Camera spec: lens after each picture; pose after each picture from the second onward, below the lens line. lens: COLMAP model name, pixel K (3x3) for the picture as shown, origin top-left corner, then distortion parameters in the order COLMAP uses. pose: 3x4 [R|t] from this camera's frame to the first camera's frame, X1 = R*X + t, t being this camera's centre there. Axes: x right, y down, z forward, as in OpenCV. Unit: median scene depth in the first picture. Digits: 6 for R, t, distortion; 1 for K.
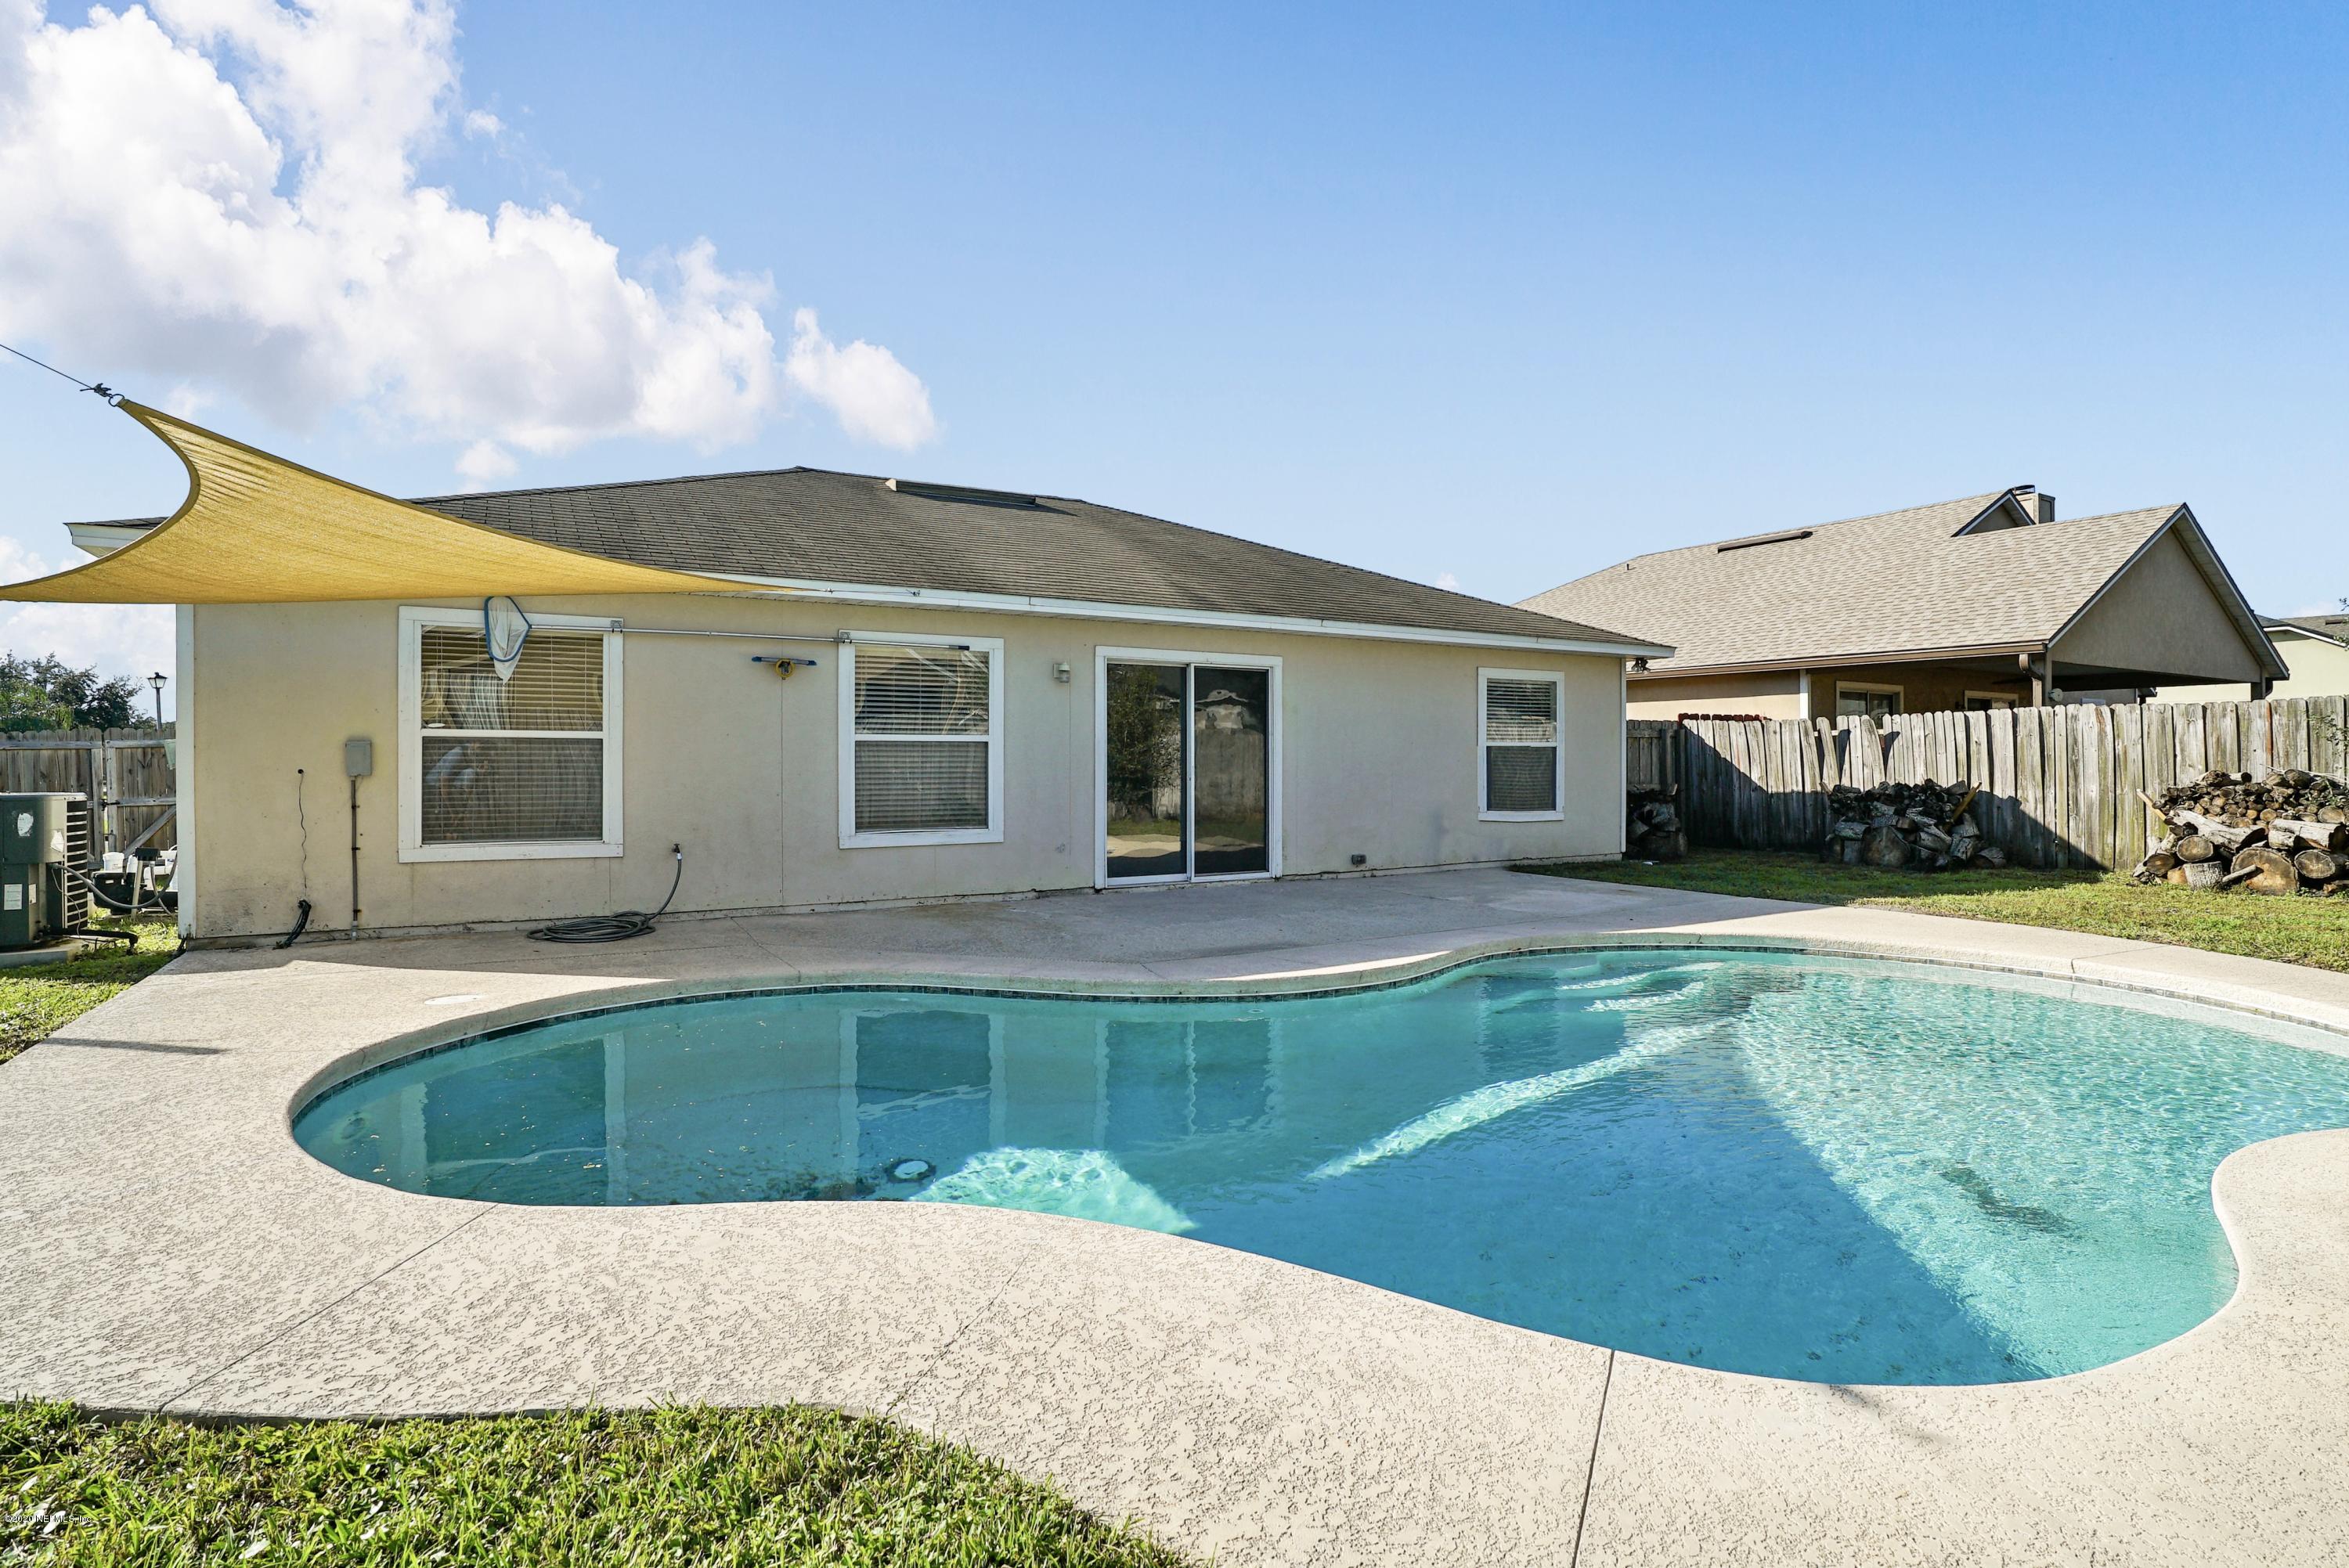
lens RADIAL K [[1137.9, 0, 1167.9], [0, 1137.9, 771.4], [0, 0, 1]] dist [-0.031171, 0.007735]
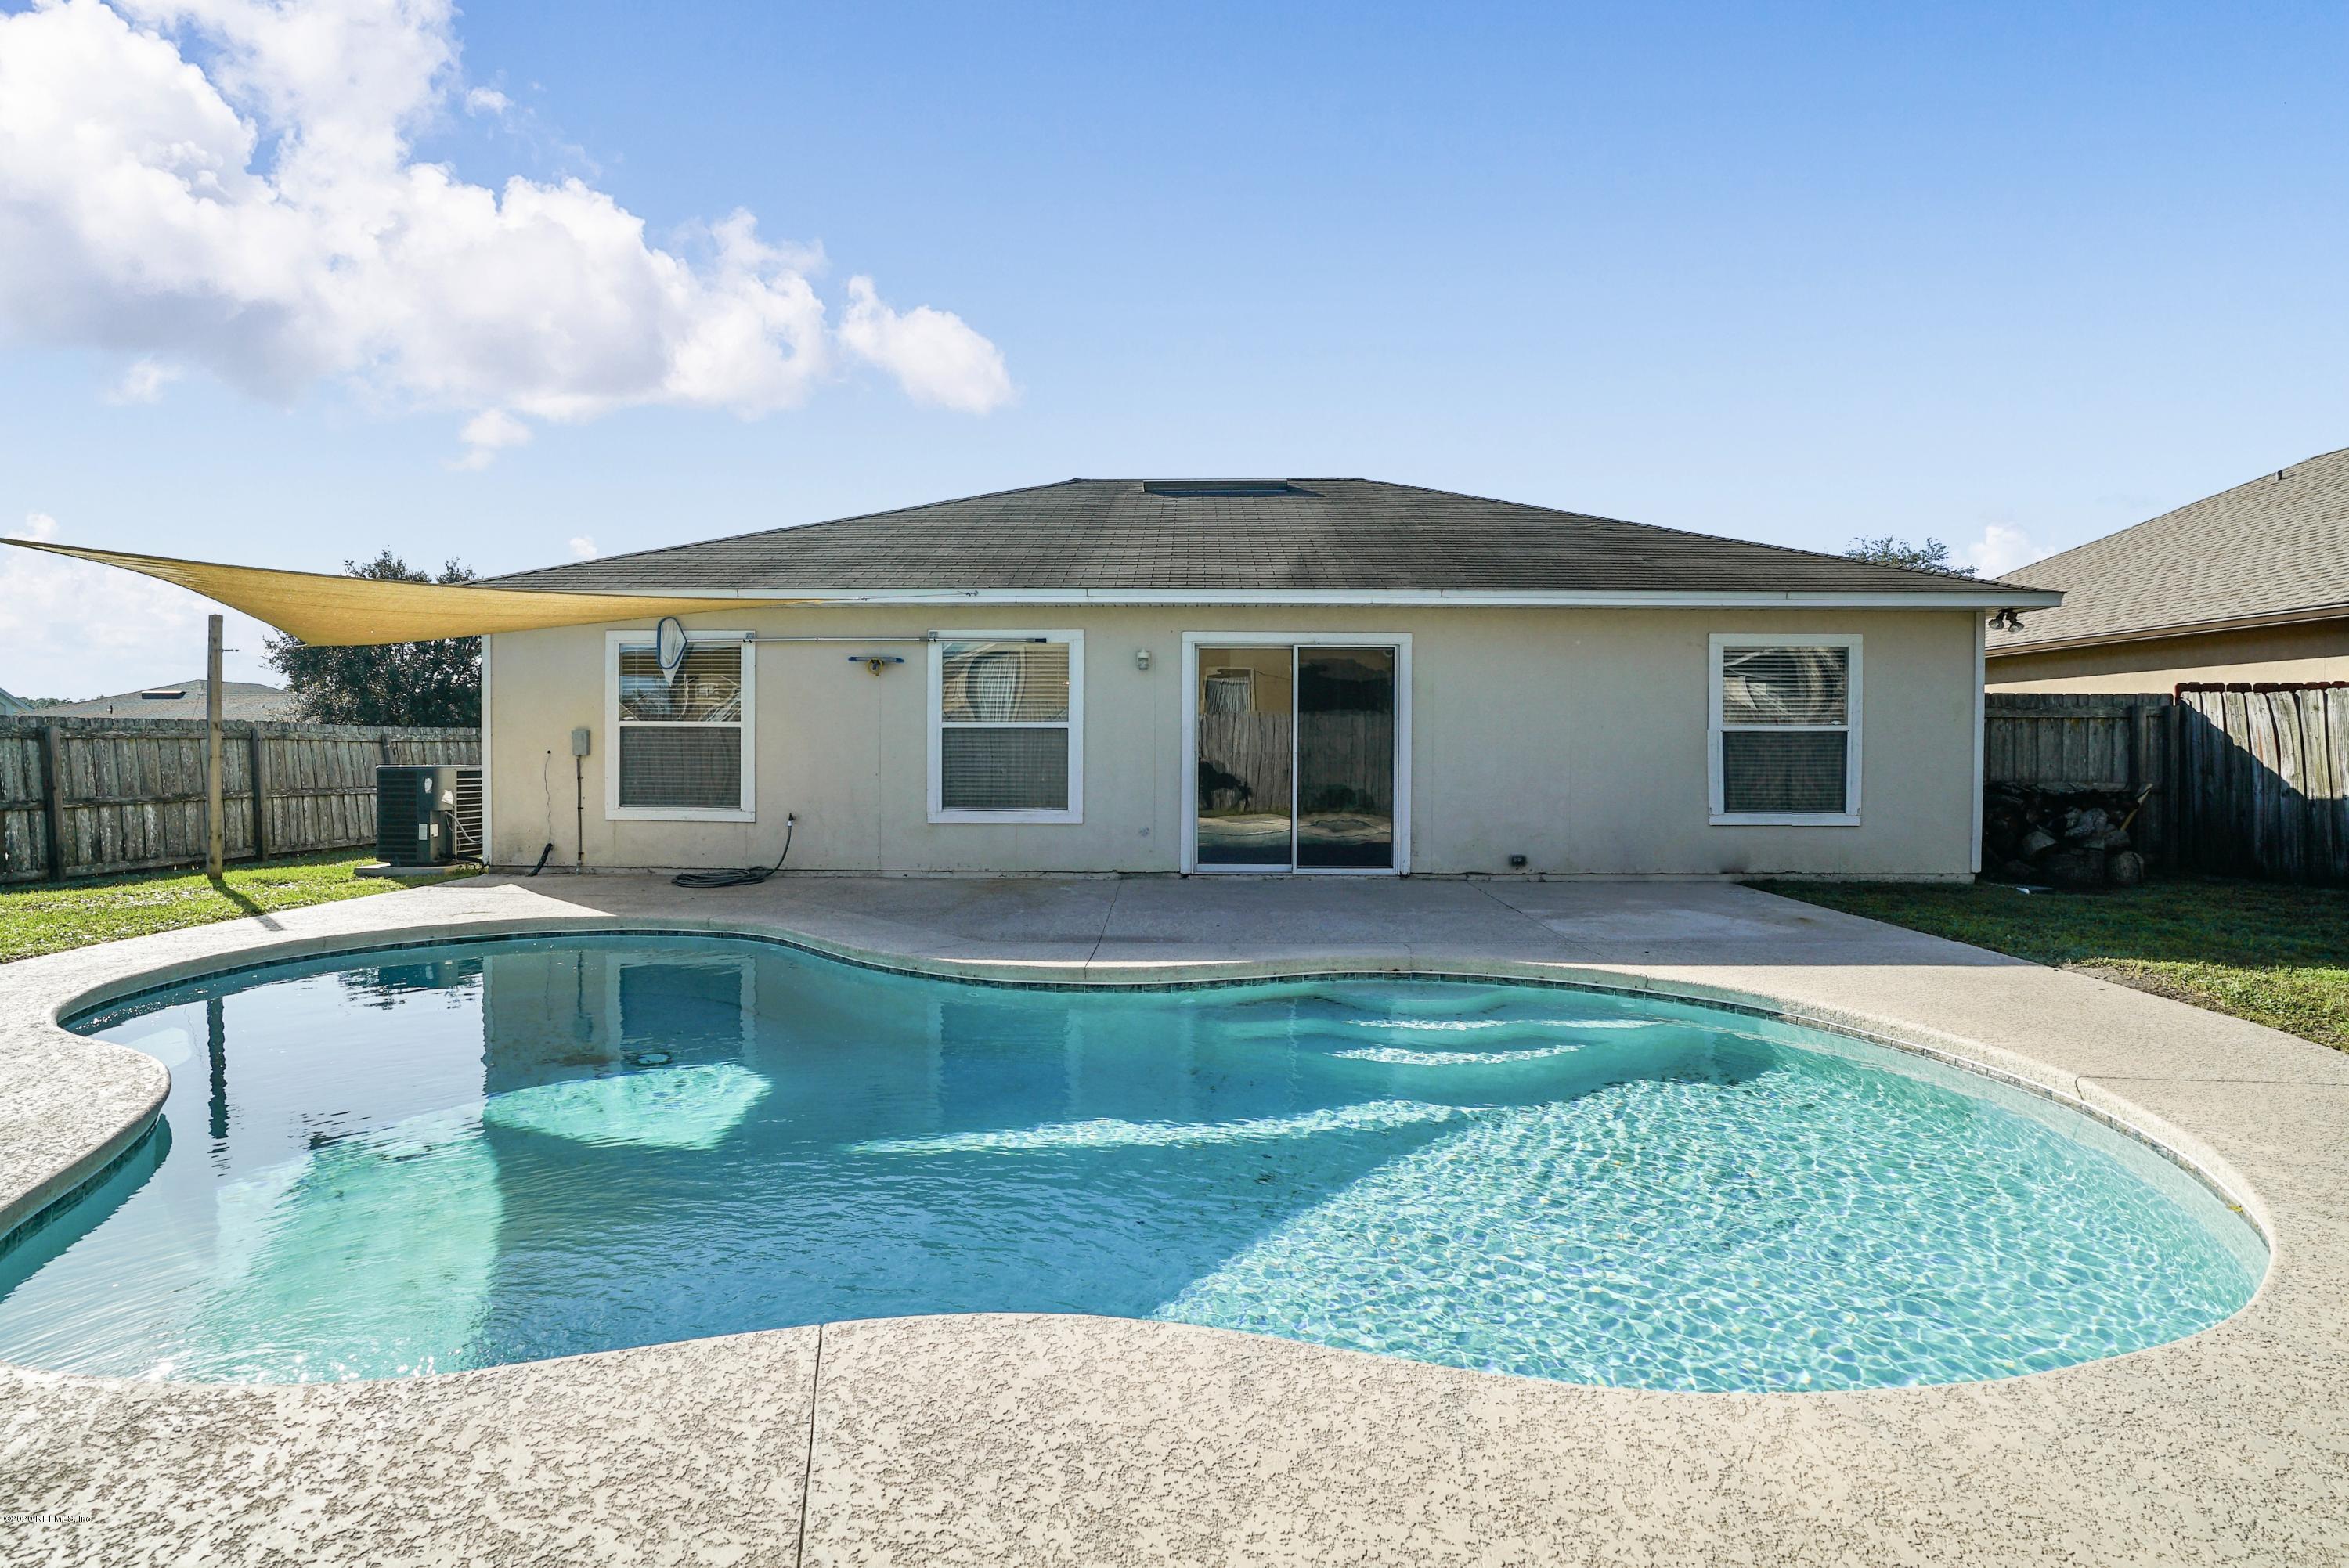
lens RADIAL K [[1137.9, 0, 1178.4], [0, 1137.9, 777.4], [0, 0, 1]] dist [-0.031171, 0.007735]
pose [[0.852528, 0.018286, -0.522362, 0.432602], [-0.008206, 0.999733, 0.021603, -0.003519], [0.522617, -0.014131, 0.852450, 0.134231]]
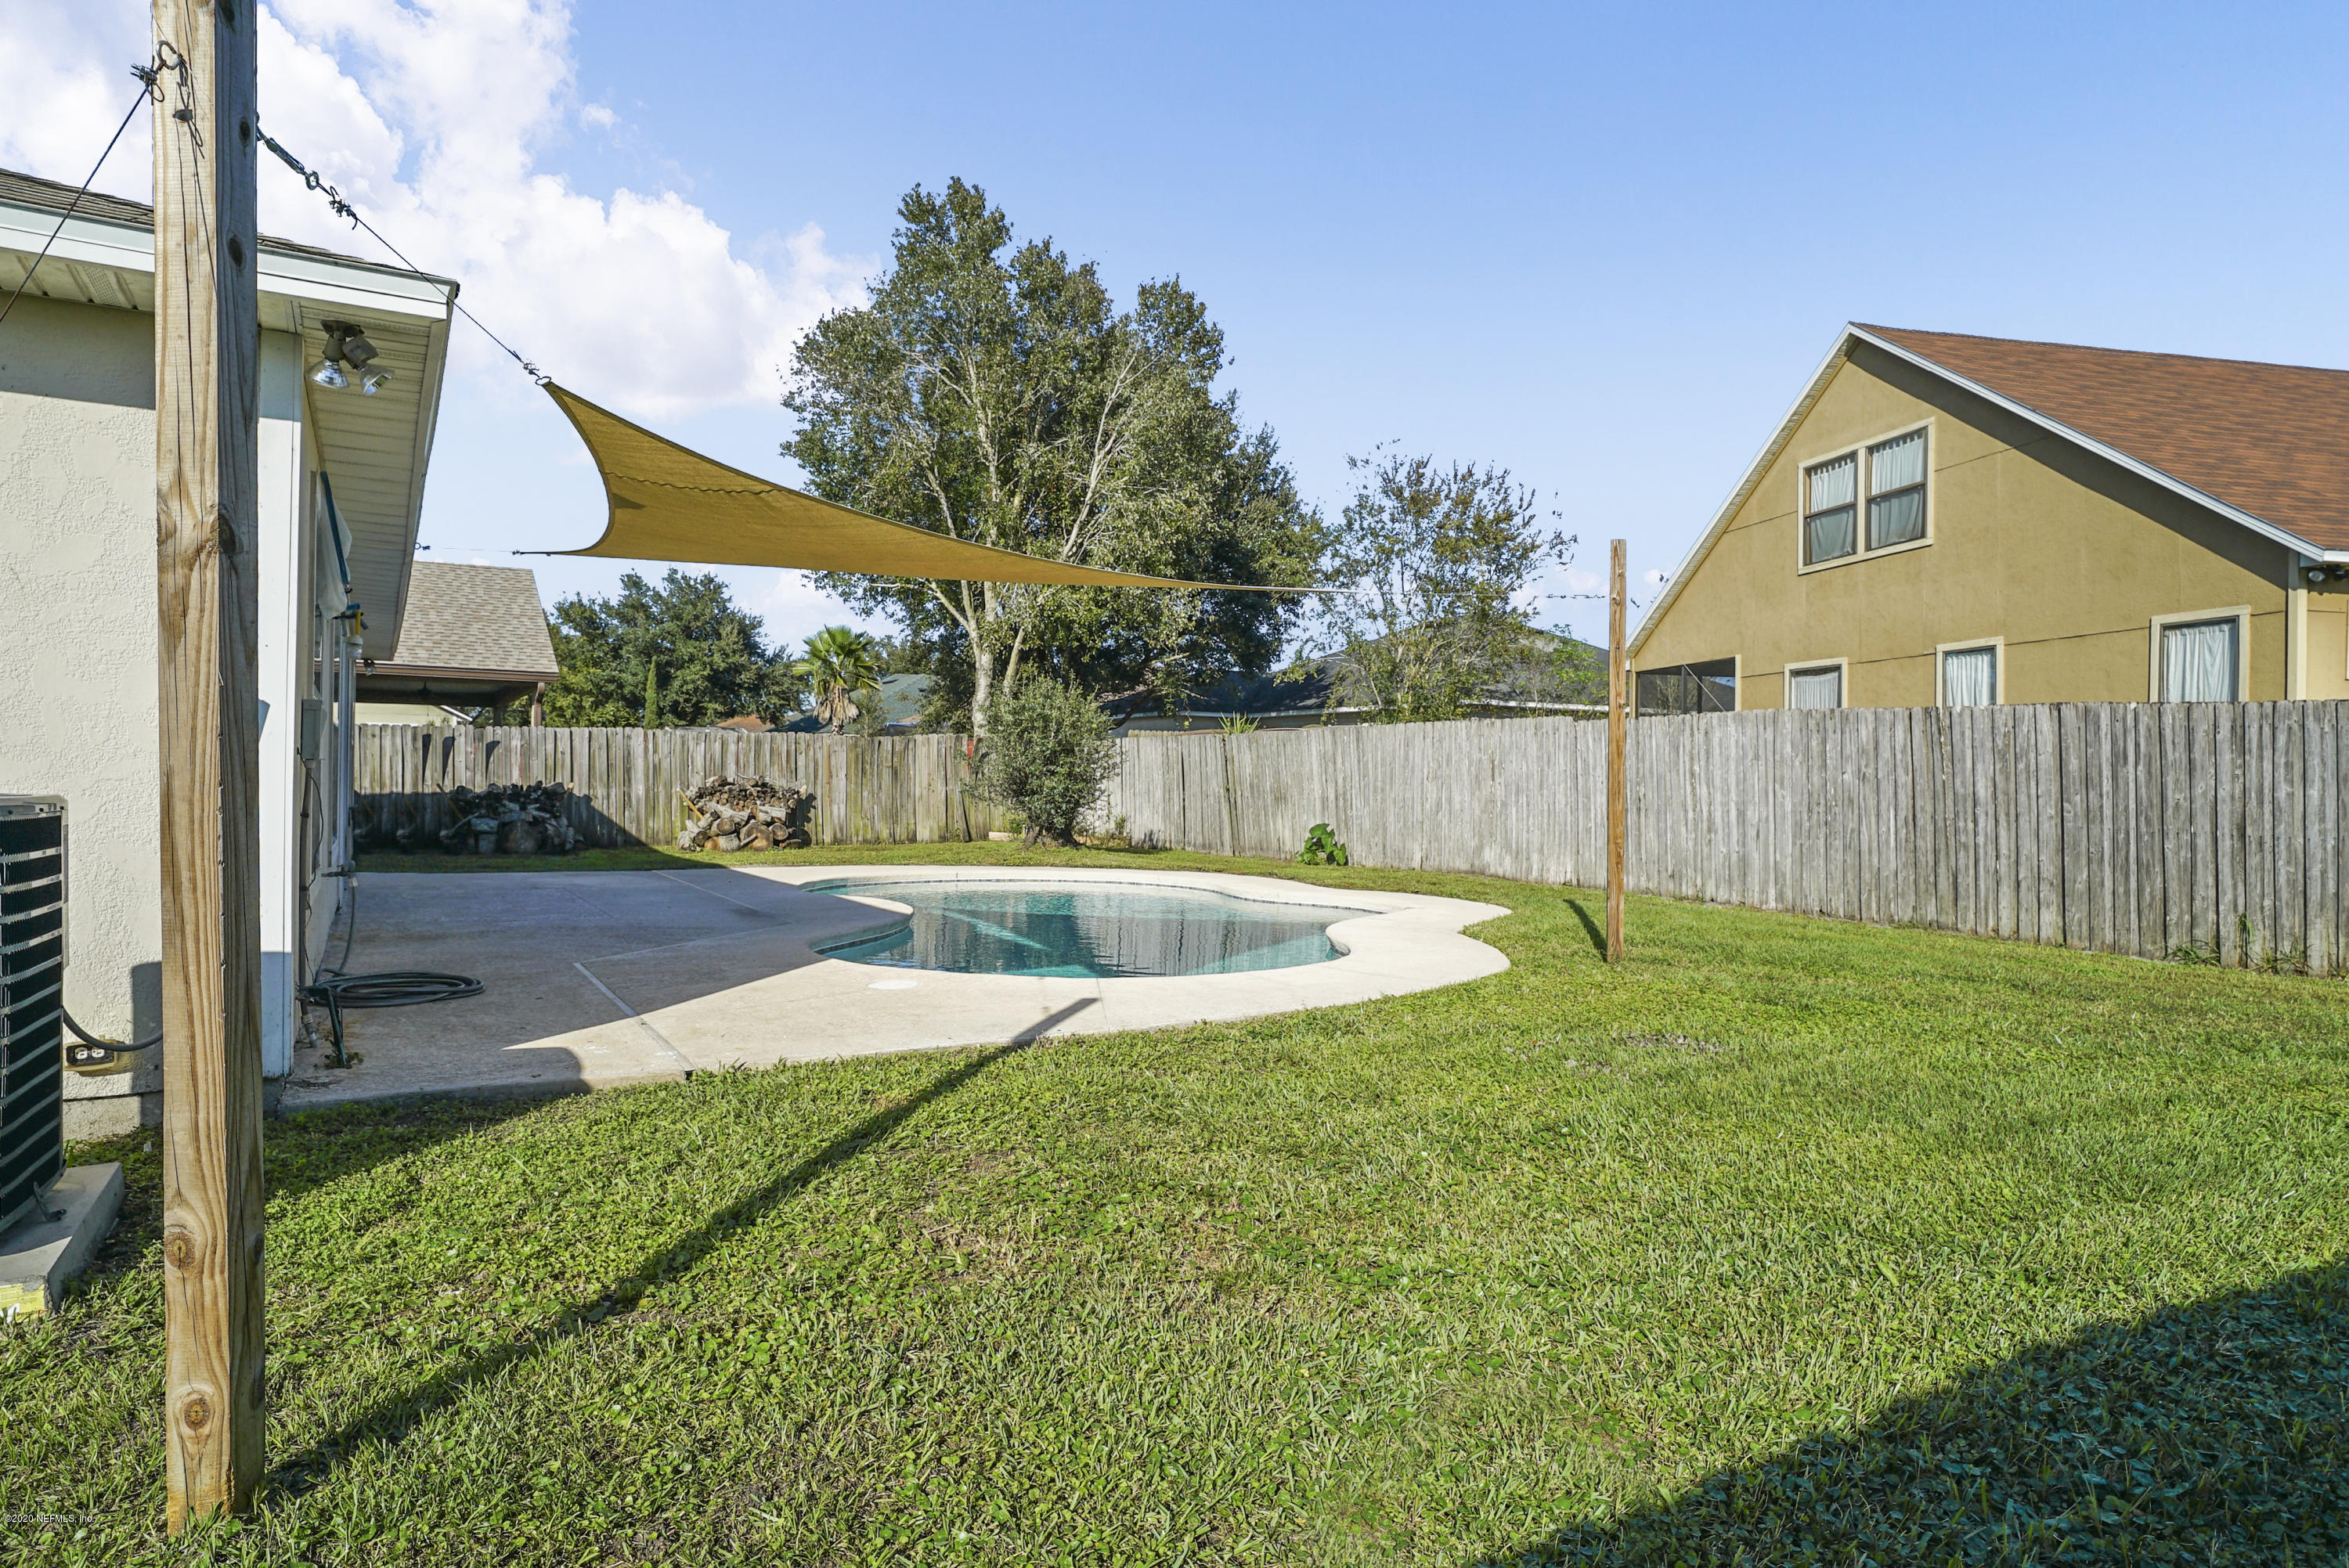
lens RADIAL K [[1359.5, 0, 1168.4], [0, 1359.5, 774.3], [0, 0, 1]] dist [-0.006447, -0.000581]
pose [[0.018363, 0.010443, 0.999777, -0.976870], [-0.007434, 0.999919, -0.010308, 0.011858], [-0.999804, -0.007243, 0.018439, 0.344230]]
